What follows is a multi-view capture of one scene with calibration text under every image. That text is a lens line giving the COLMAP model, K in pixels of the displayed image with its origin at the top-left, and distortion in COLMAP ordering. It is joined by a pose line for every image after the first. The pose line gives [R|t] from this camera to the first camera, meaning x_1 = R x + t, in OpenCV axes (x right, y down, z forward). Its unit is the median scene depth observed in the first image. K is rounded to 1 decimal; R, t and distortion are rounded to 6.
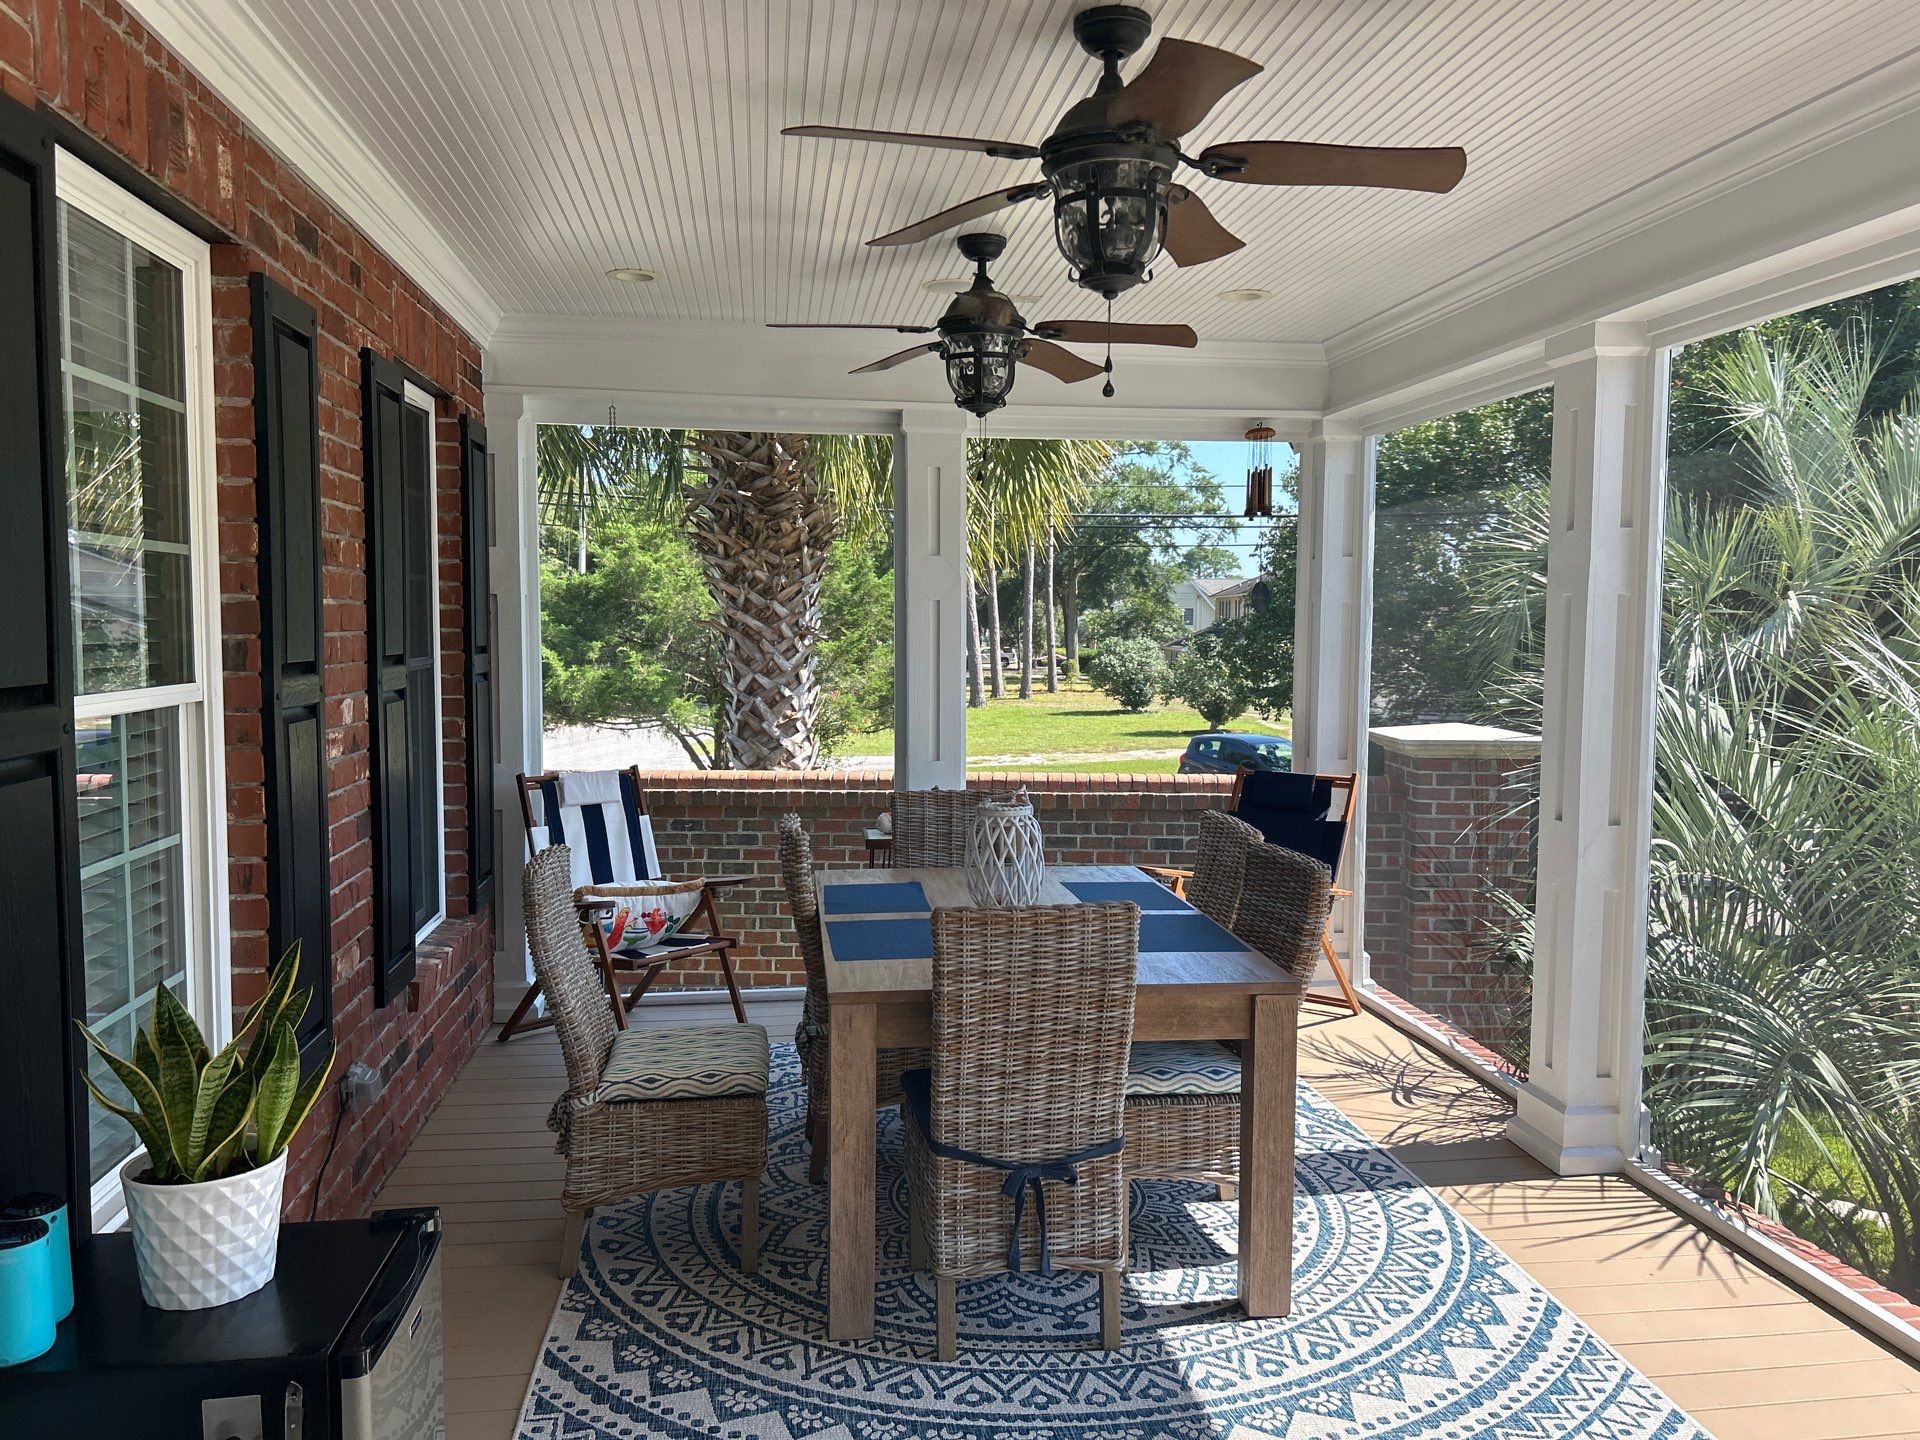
lens RADIAL K [[1420.0, 0, 969.7], [0, 1420.0, 711.1], [0, 0, 1]] dist [0.042836, -0.058873]
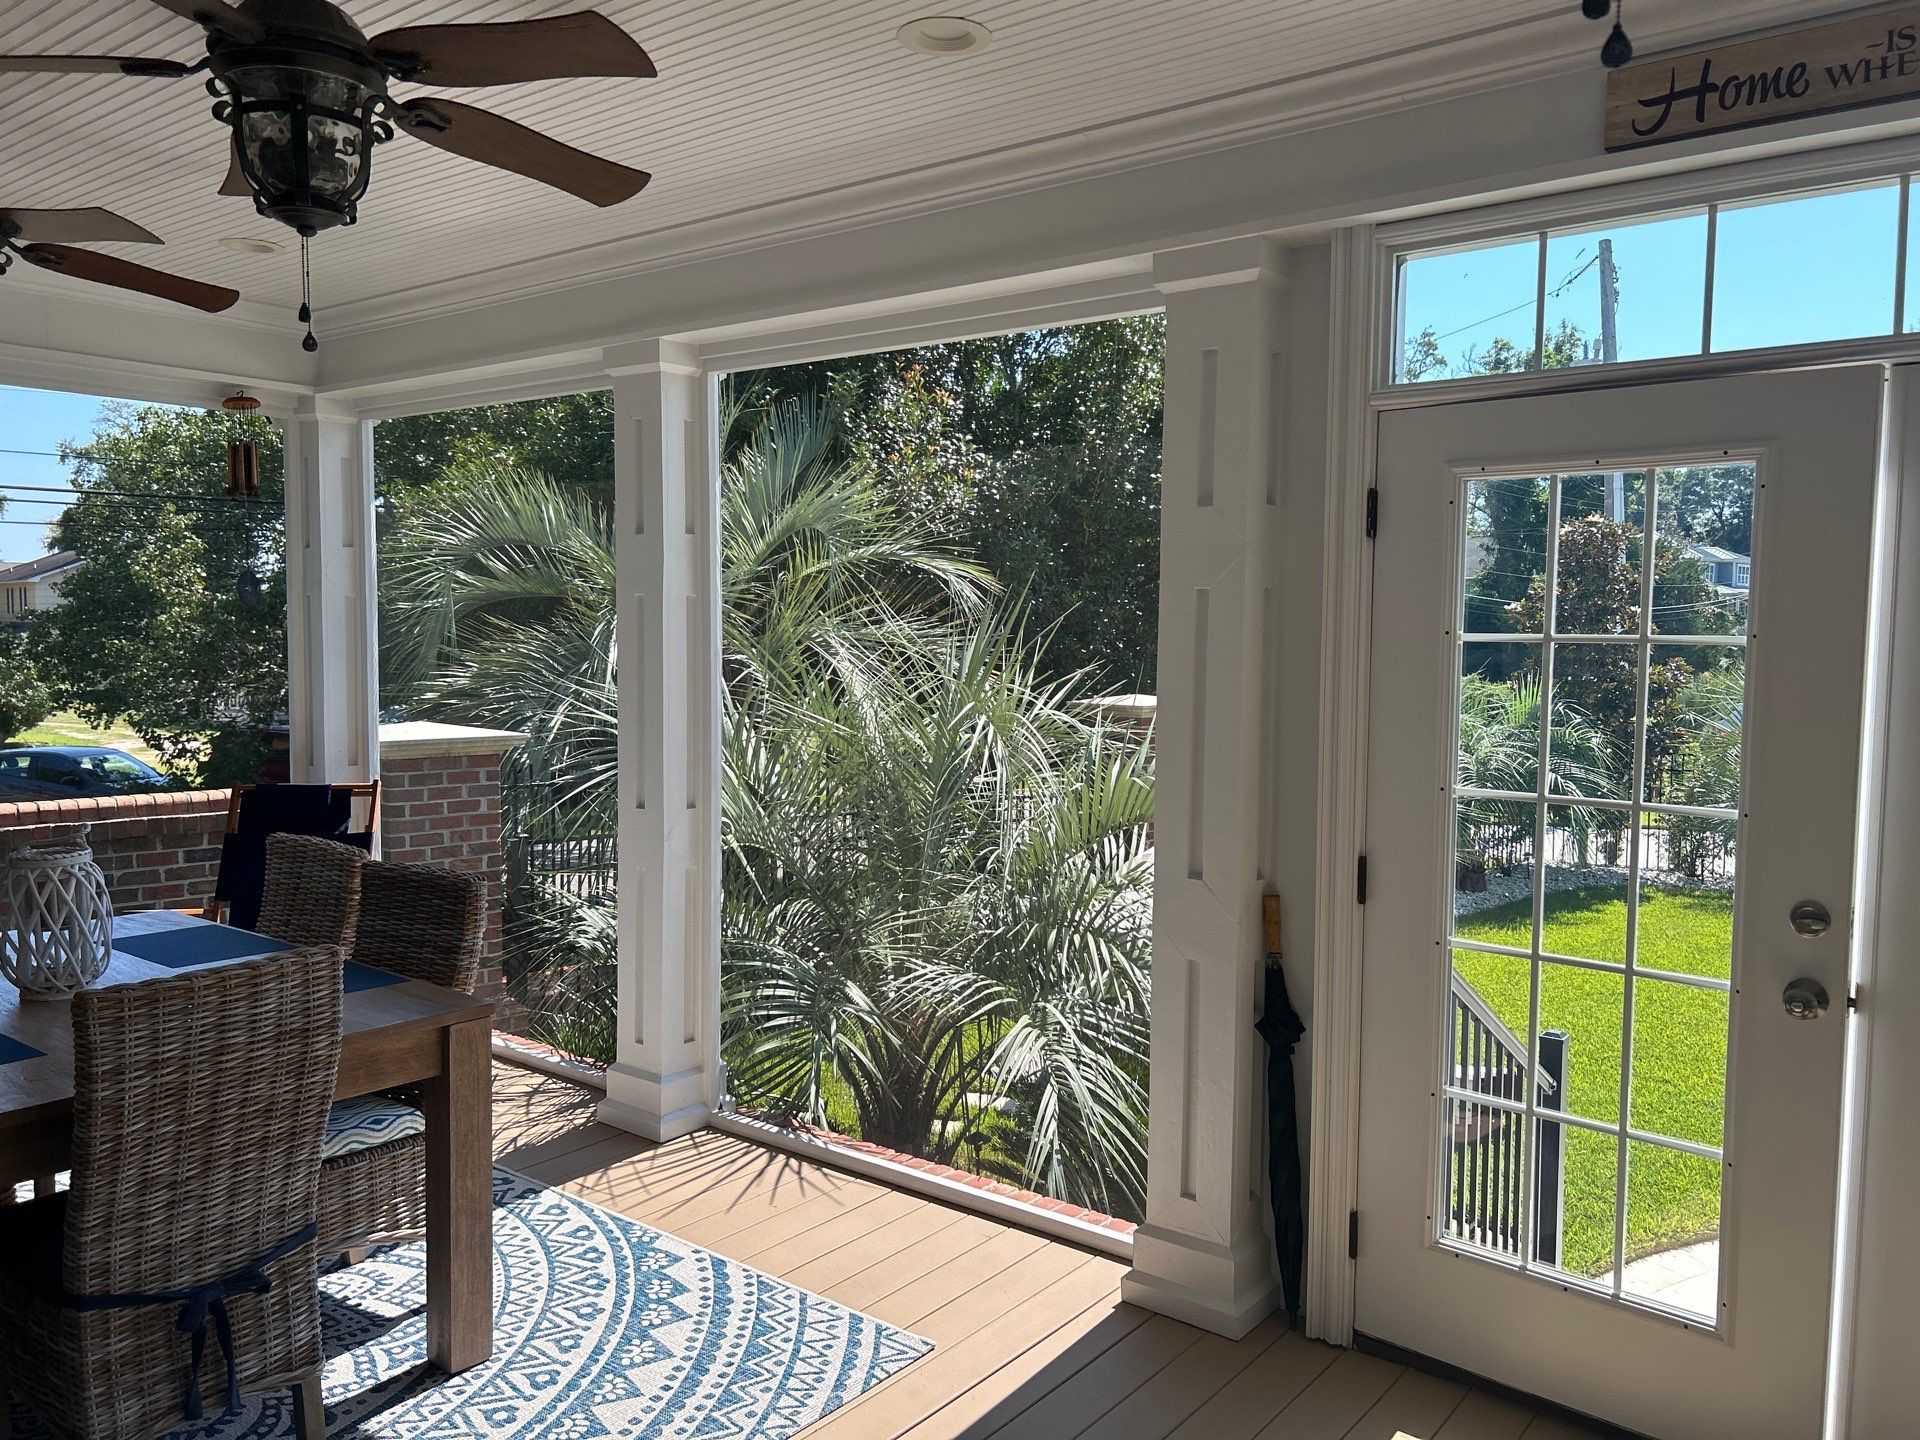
lens RADIAL K [[1420.0, 0, 967.6], [0, 1420.0, 717.5], [0, 0, 1]] dist [0.042836, -0.058873]
pose [[0.715942, -0.043751, 0.696787, -0.179554], [0.038120, 0.998995, 0.023559, -0.007642], [-0.697118, 0.009694, 0.716891, 0.096920]]
